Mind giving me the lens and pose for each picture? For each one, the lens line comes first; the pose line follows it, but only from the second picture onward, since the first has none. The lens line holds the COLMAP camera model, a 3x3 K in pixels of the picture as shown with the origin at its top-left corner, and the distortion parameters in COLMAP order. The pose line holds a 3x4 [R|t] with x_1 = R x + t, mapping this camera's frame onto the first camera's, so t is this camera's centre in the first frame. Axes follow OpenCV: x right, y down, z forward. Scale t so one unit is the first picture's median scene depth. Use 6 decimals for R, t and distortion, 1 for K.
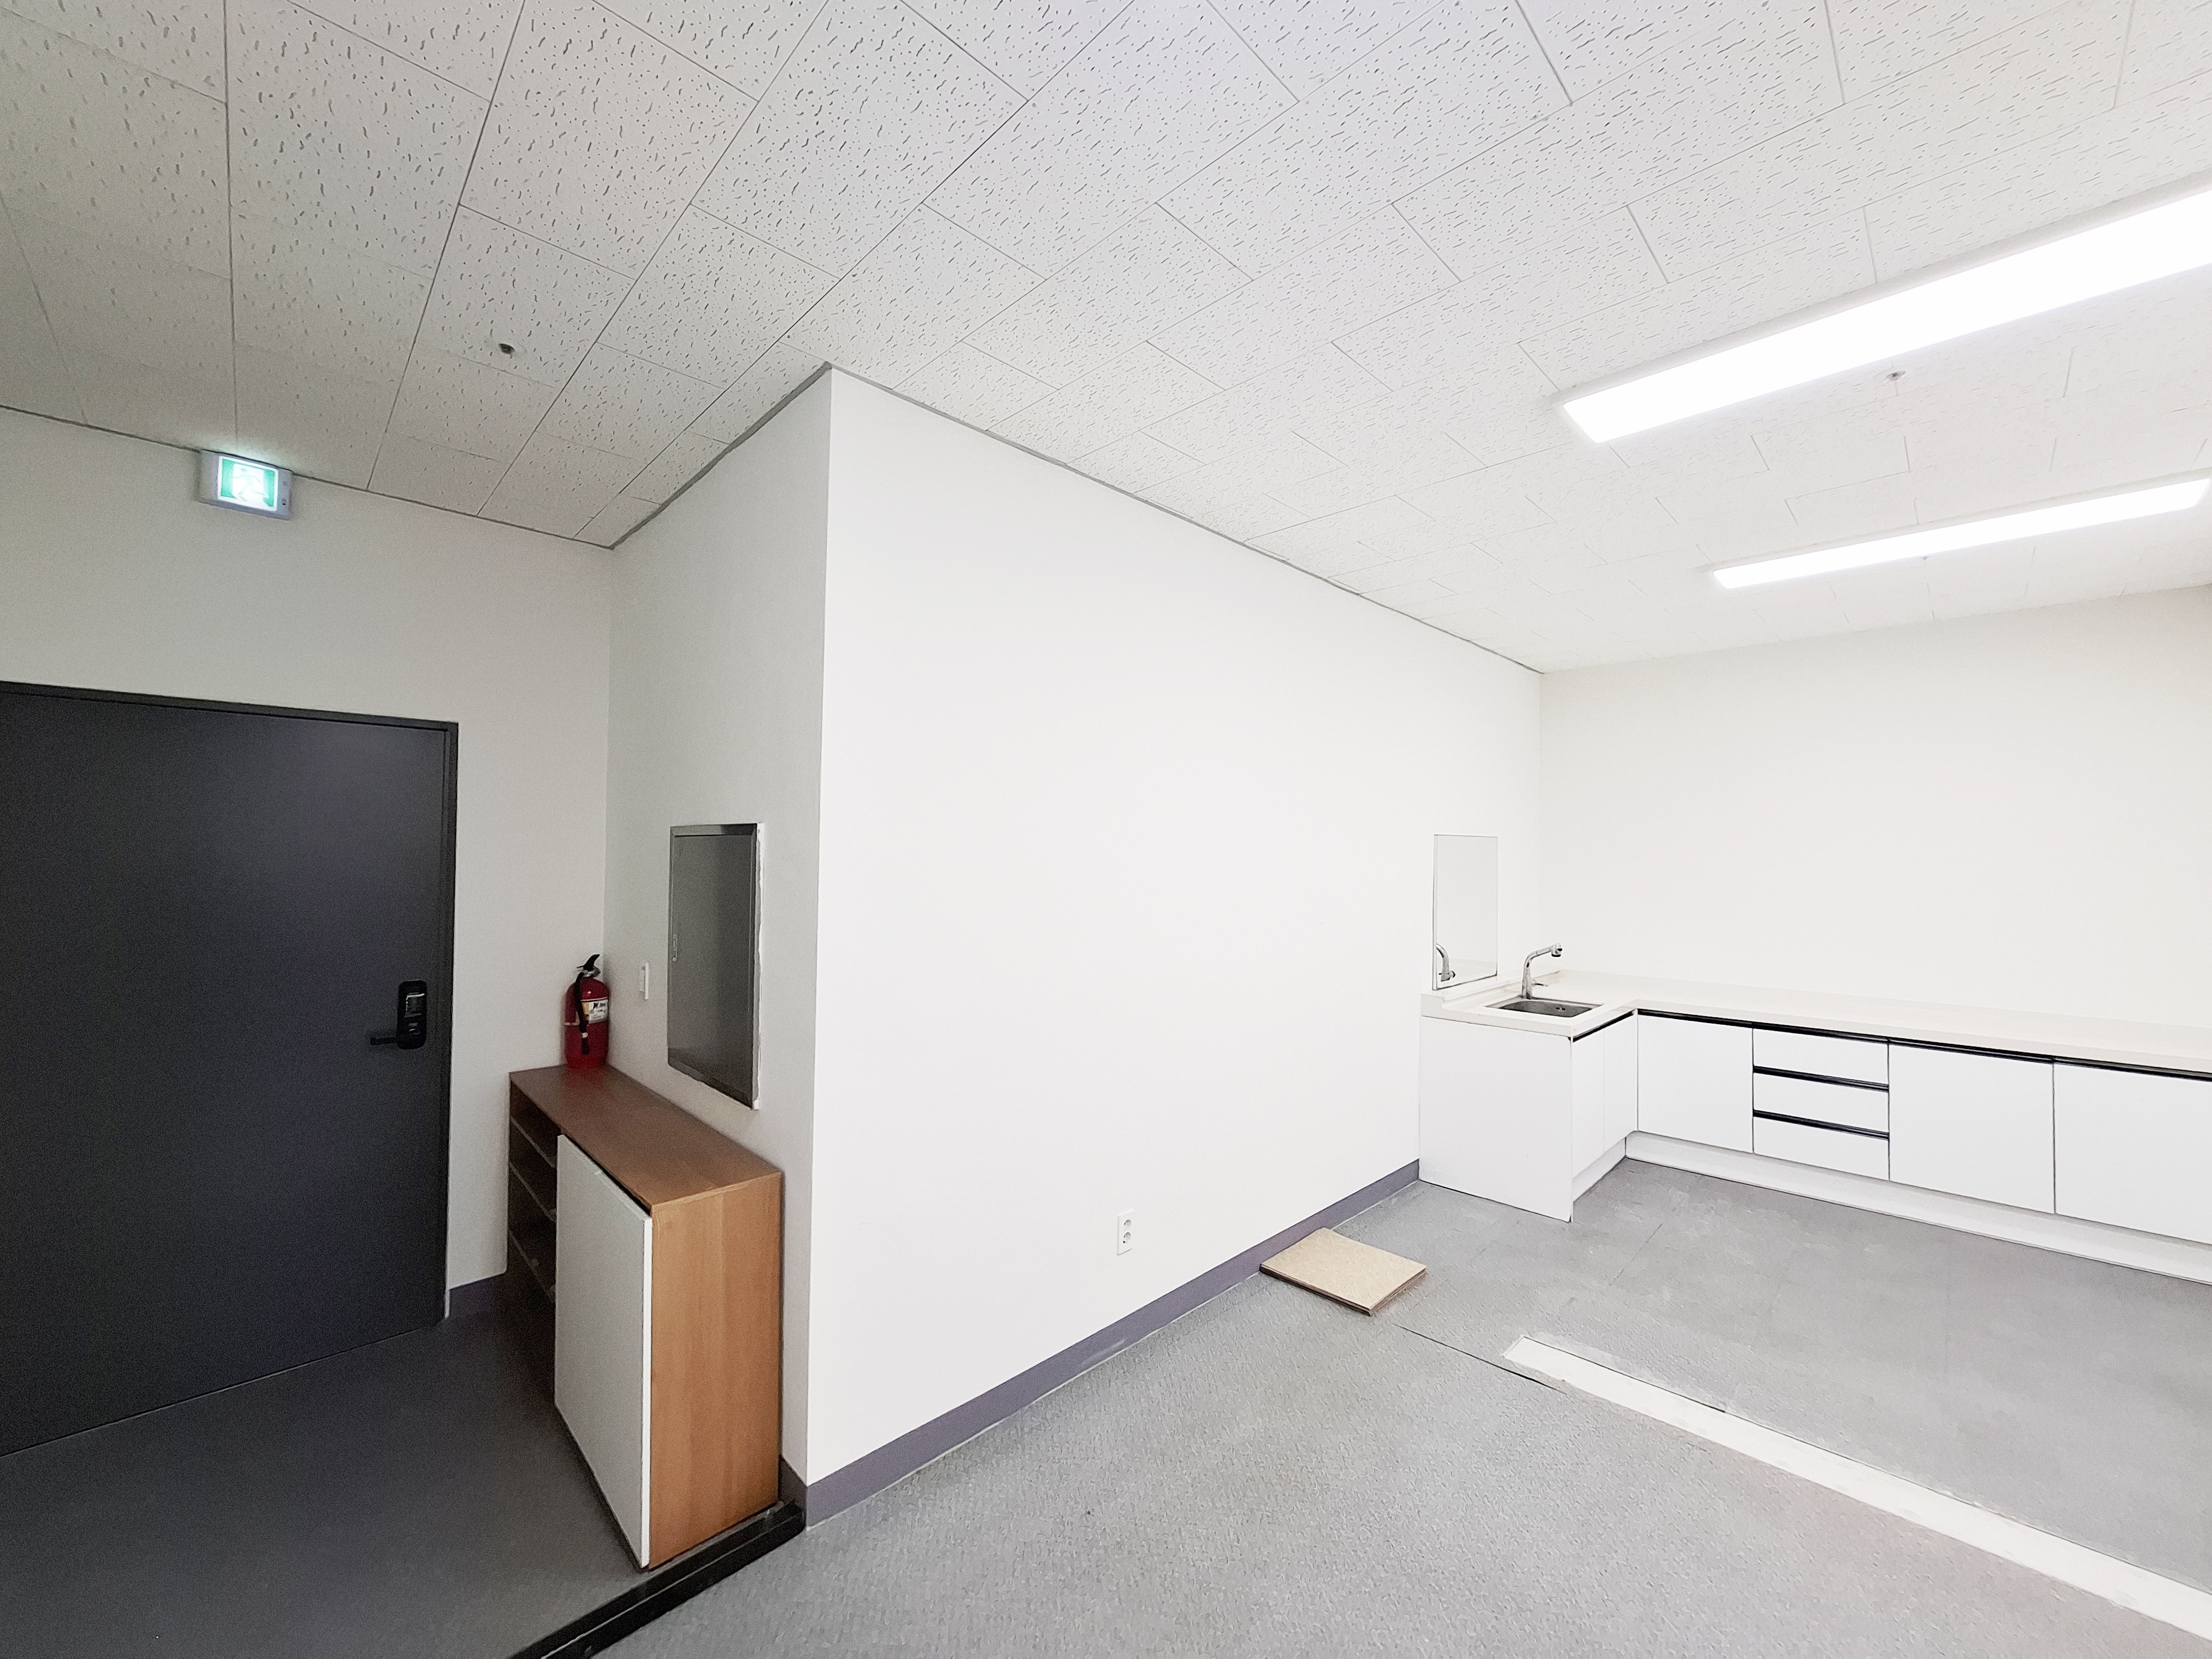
lens RADIAL K [[872.5, 0, 1091.3], [0, 872.5, 848.0], [0, 0, 1]] dist [-0.002008, 0.000513]
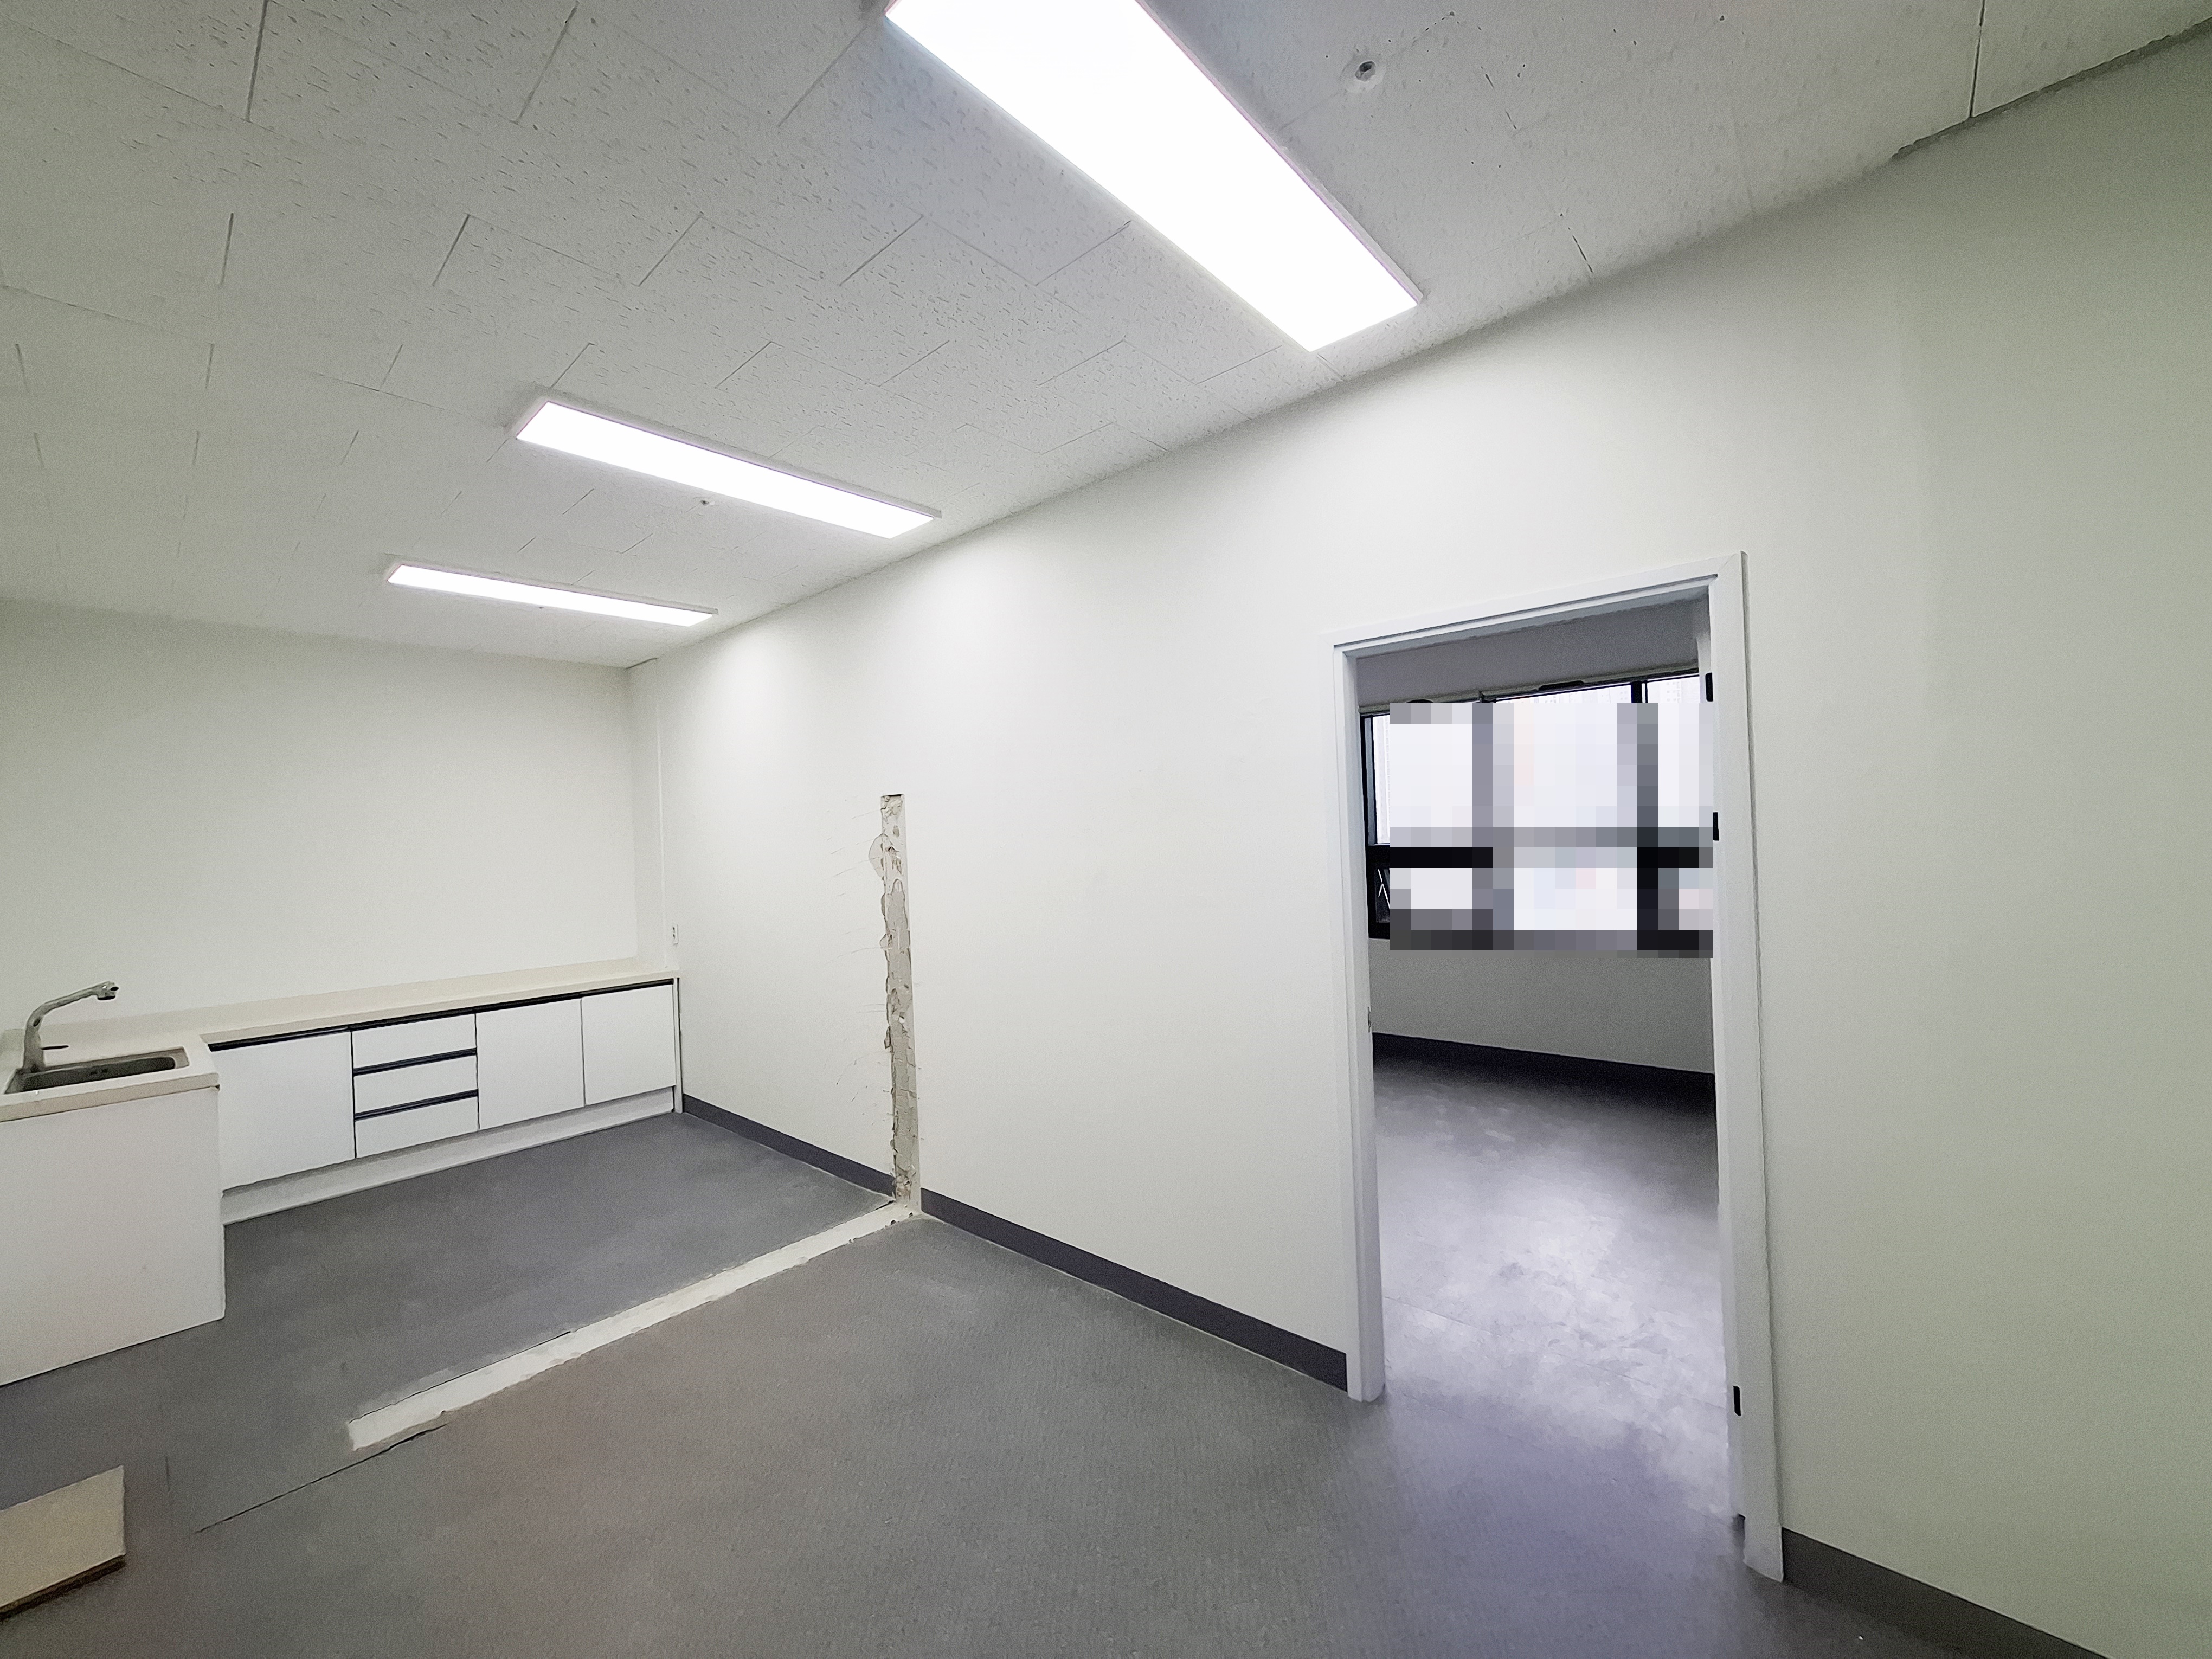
lens RADIAL K [[872.5, 0, 1115.4], [0, 872.5, 826.5], [0, 0, 1]] dist [-0.002008, 0.000513]
pose [[-0.076785, 0.007377, 0.997020, -0.300670], [0.032150, 0.999471, -0.004919, 0.012066], [-0.996529, 0.031677, -0.076982, 0.238090]]
